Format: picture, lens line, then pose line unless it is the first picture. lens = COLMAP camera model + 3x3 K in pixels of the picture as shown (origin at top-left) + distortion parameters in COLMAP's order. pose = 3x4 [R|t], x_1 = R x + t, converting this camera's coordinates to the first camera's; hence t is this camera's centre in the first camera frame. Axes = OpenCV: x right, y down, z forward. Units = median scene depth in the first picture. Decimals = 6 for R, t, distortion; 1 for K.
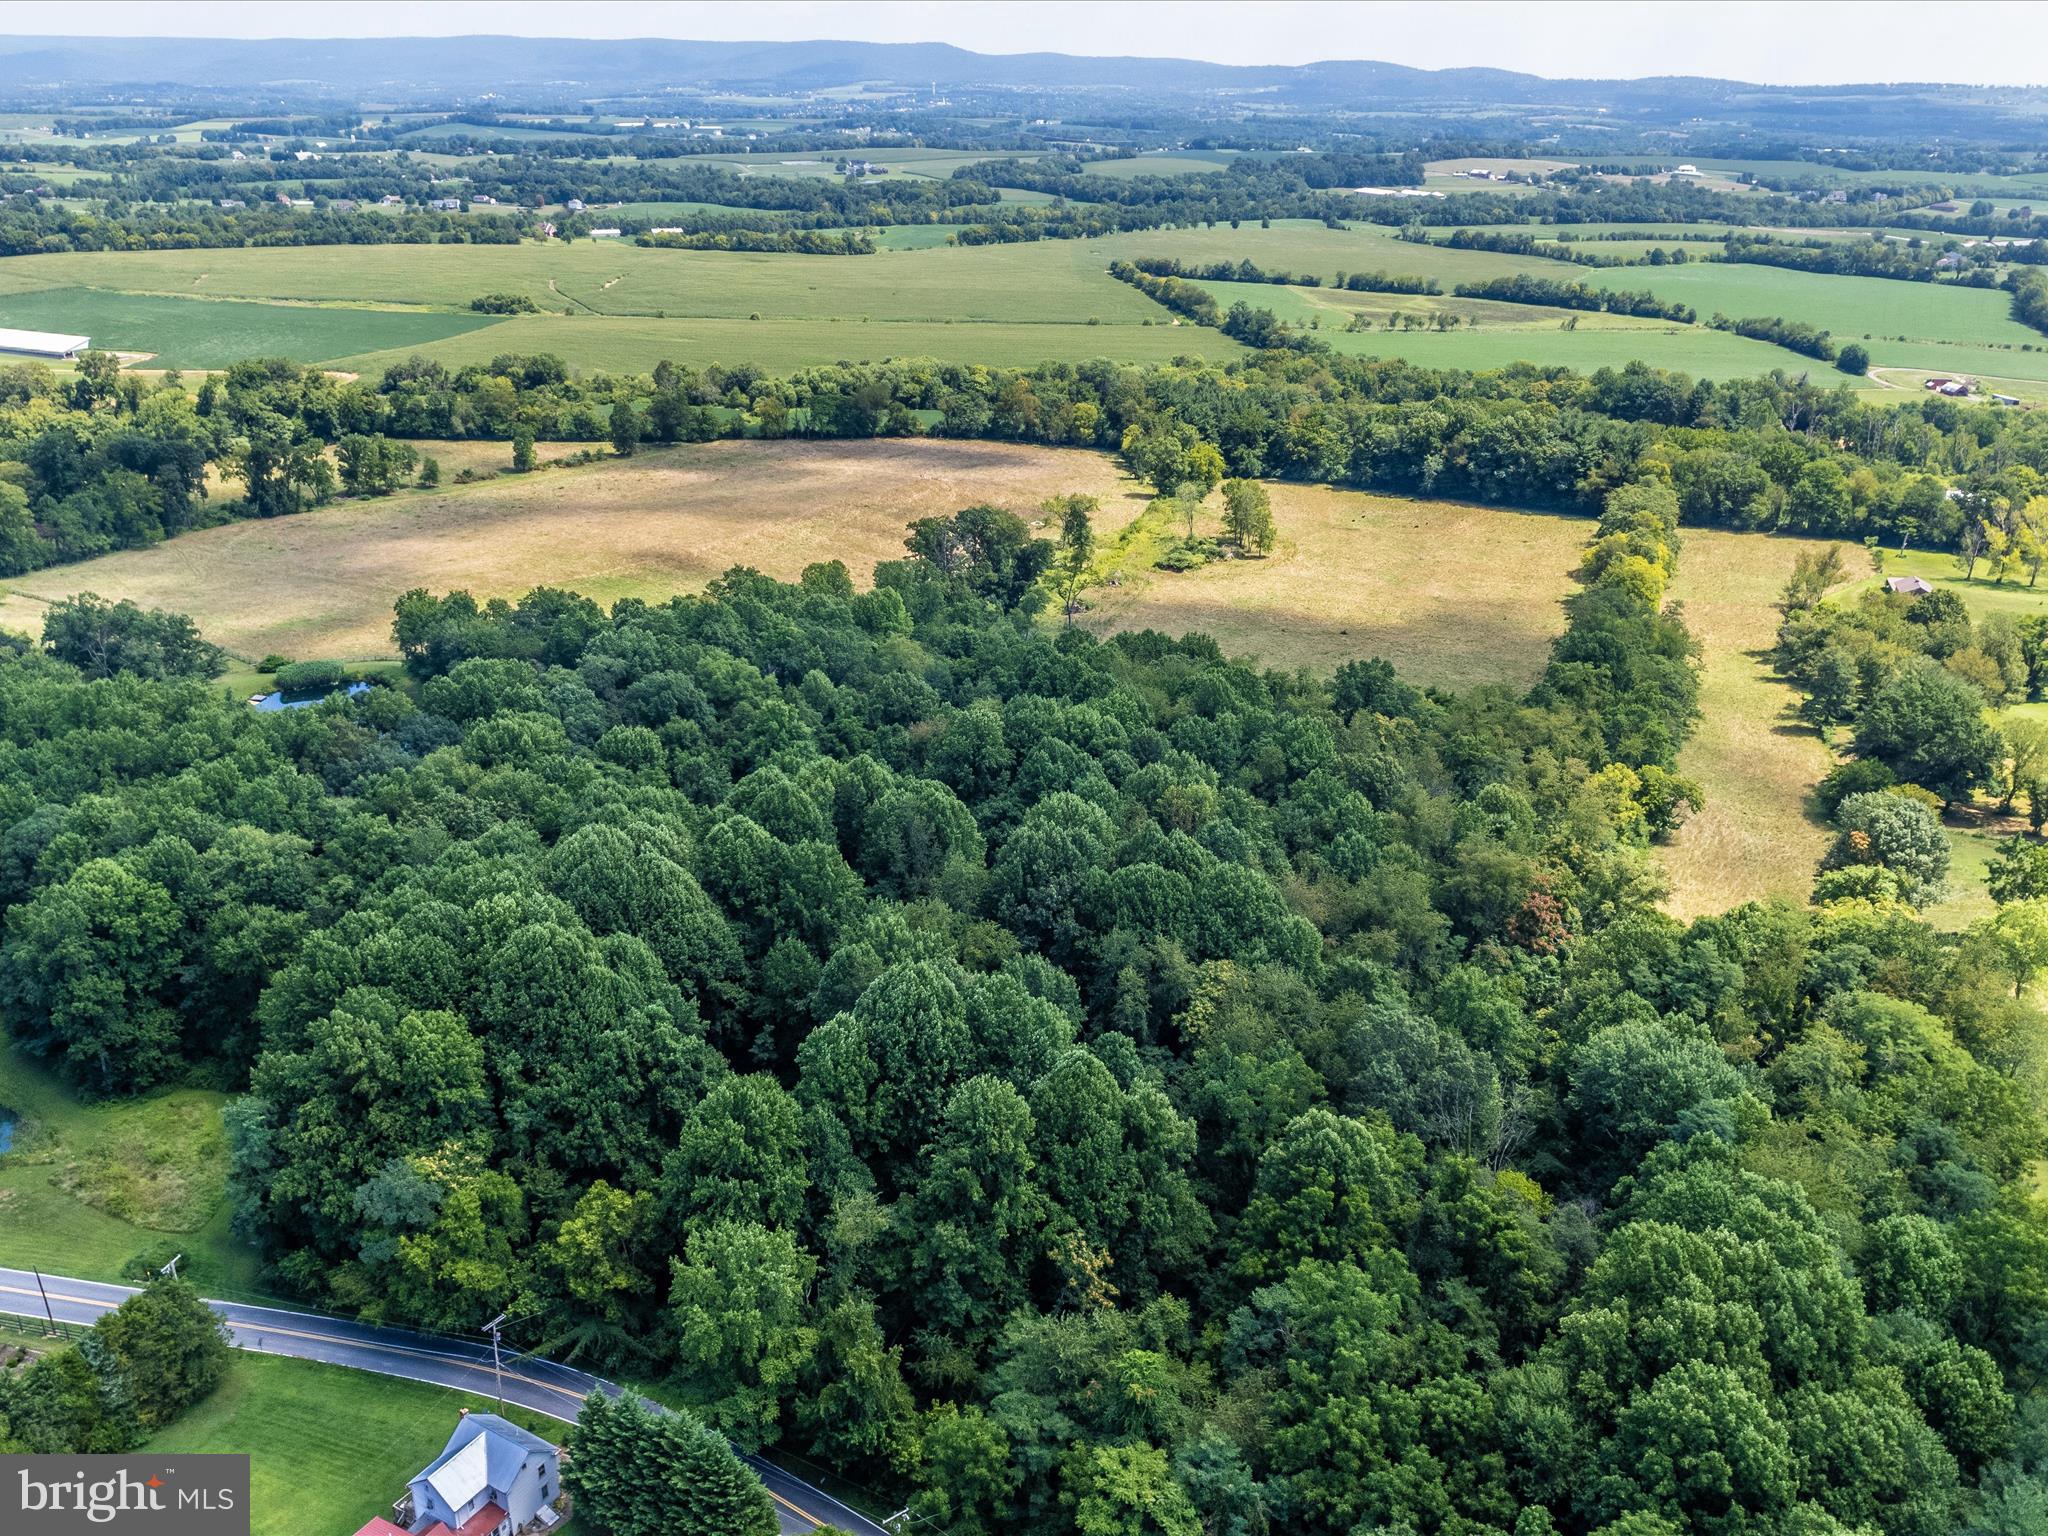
lens RADIAL K [[1741.0, 0, 1024.0], [0, 1741.0, 764.0], [0, 0, 1]] dist [-0.032719, 0.027763]
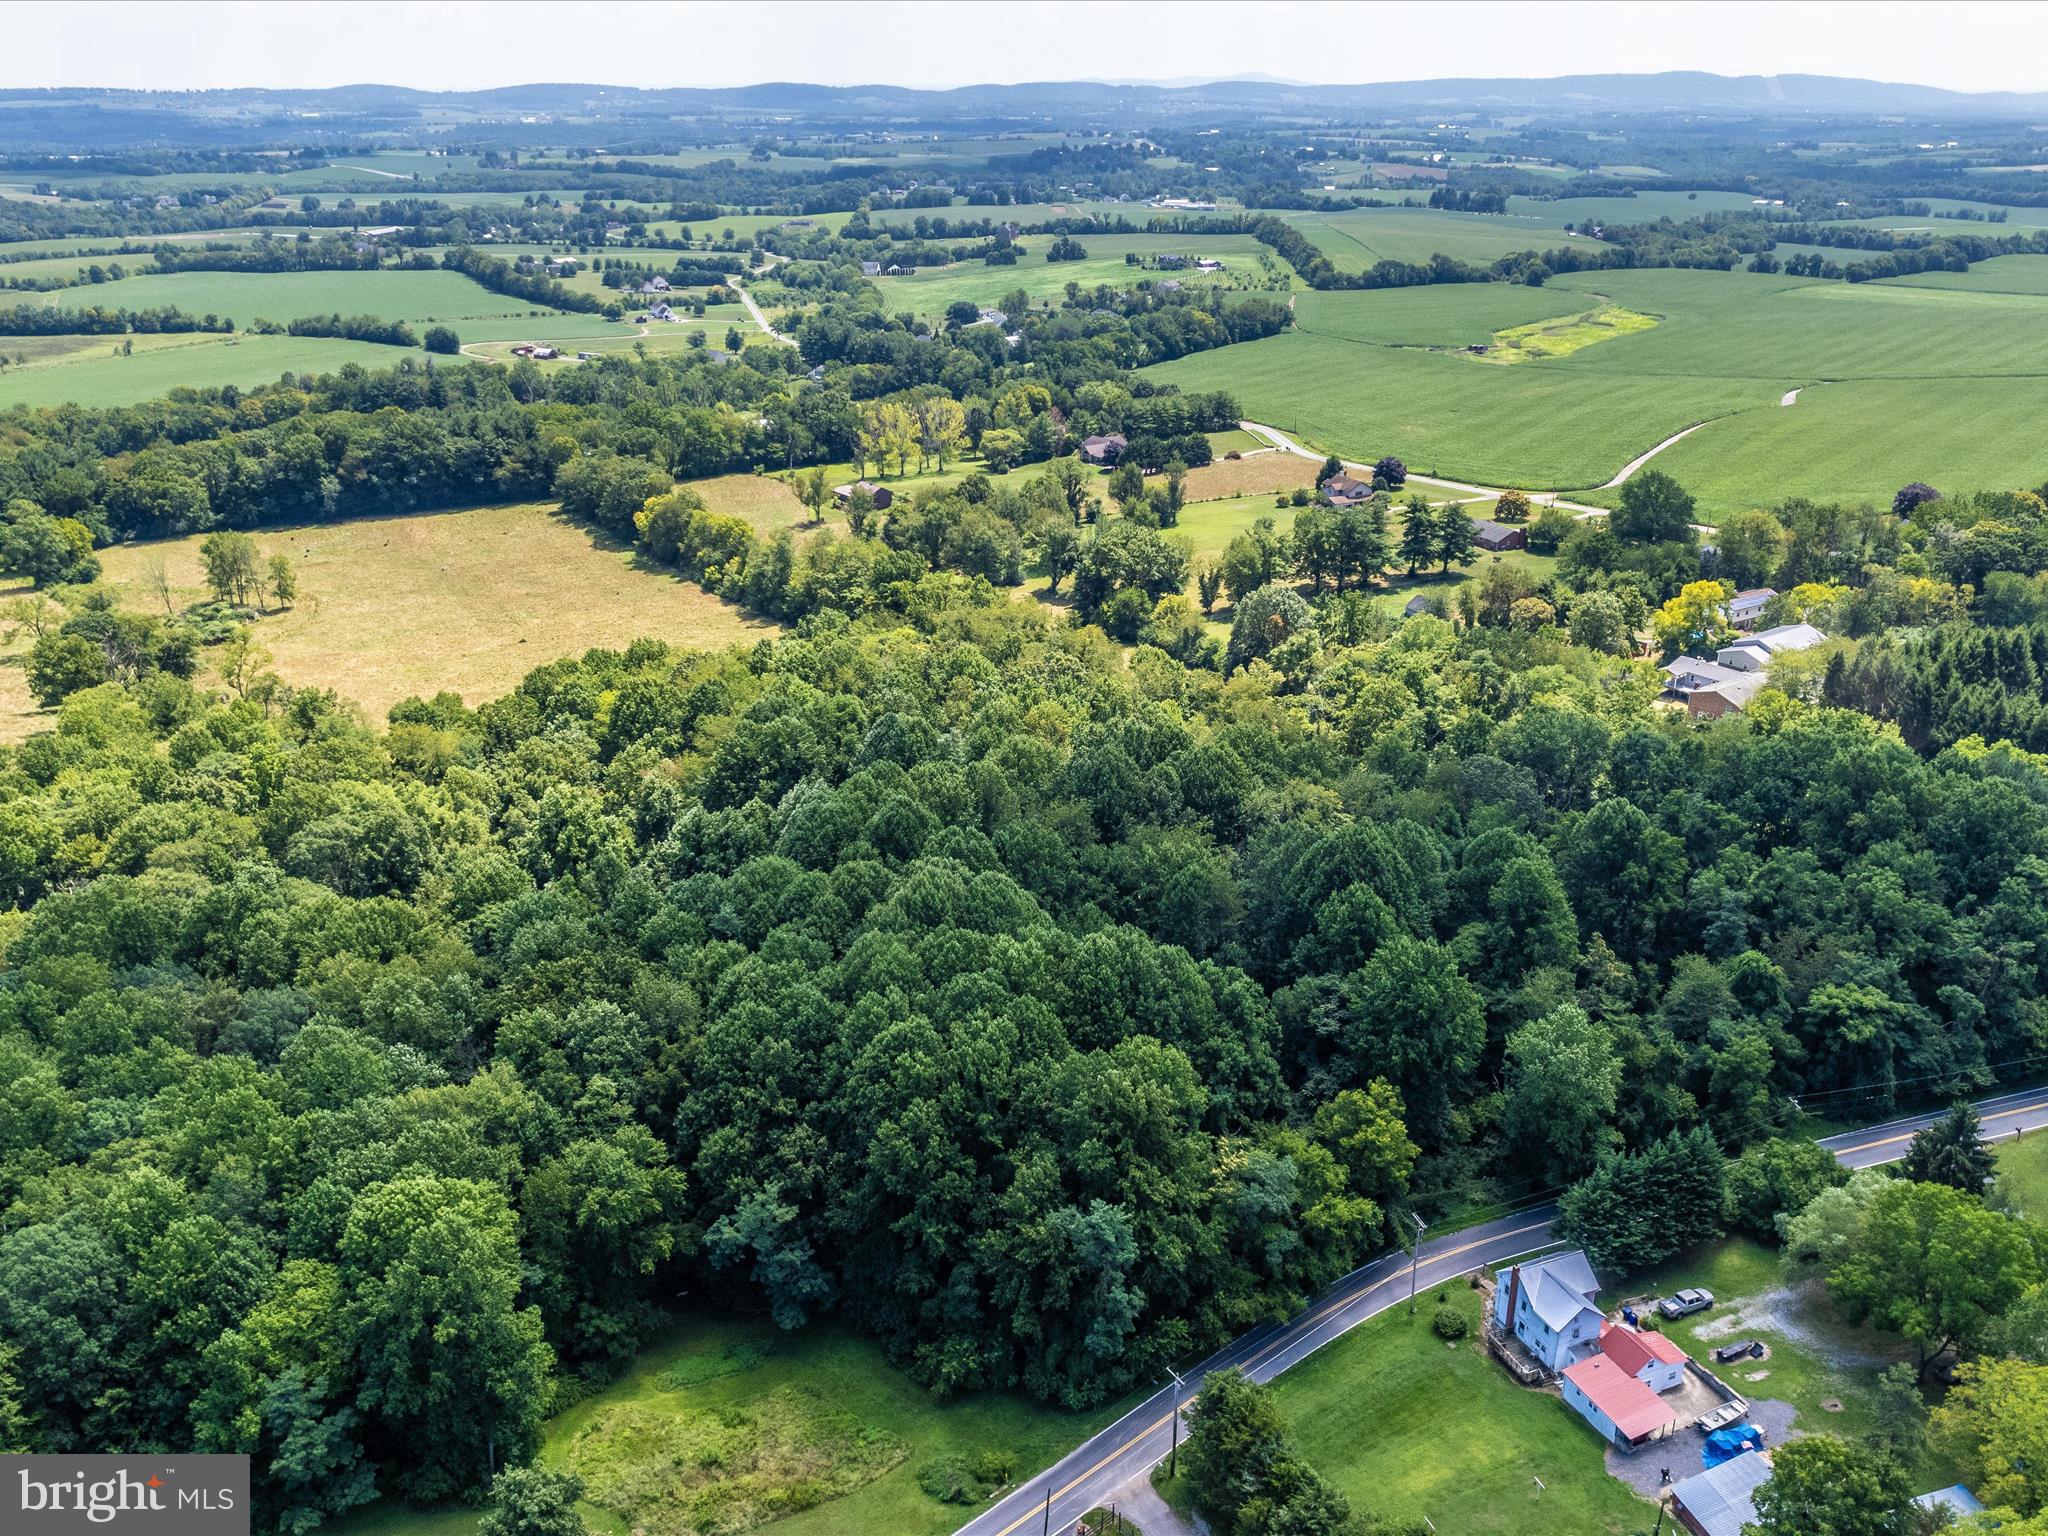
lens RADIAL K [[1741.0, 0, 1027.6], [0, 1741.0, 769.2], [0, 0, 1]] dist [-0.032719, 0.027763]
pose [[0.592193, -0.307586, 0.744781, -0.153192], [0.307300, 0.940635, 0.144130, -0.022954], [-0.744899, 0.143518, 0.651558, 0.056531]]
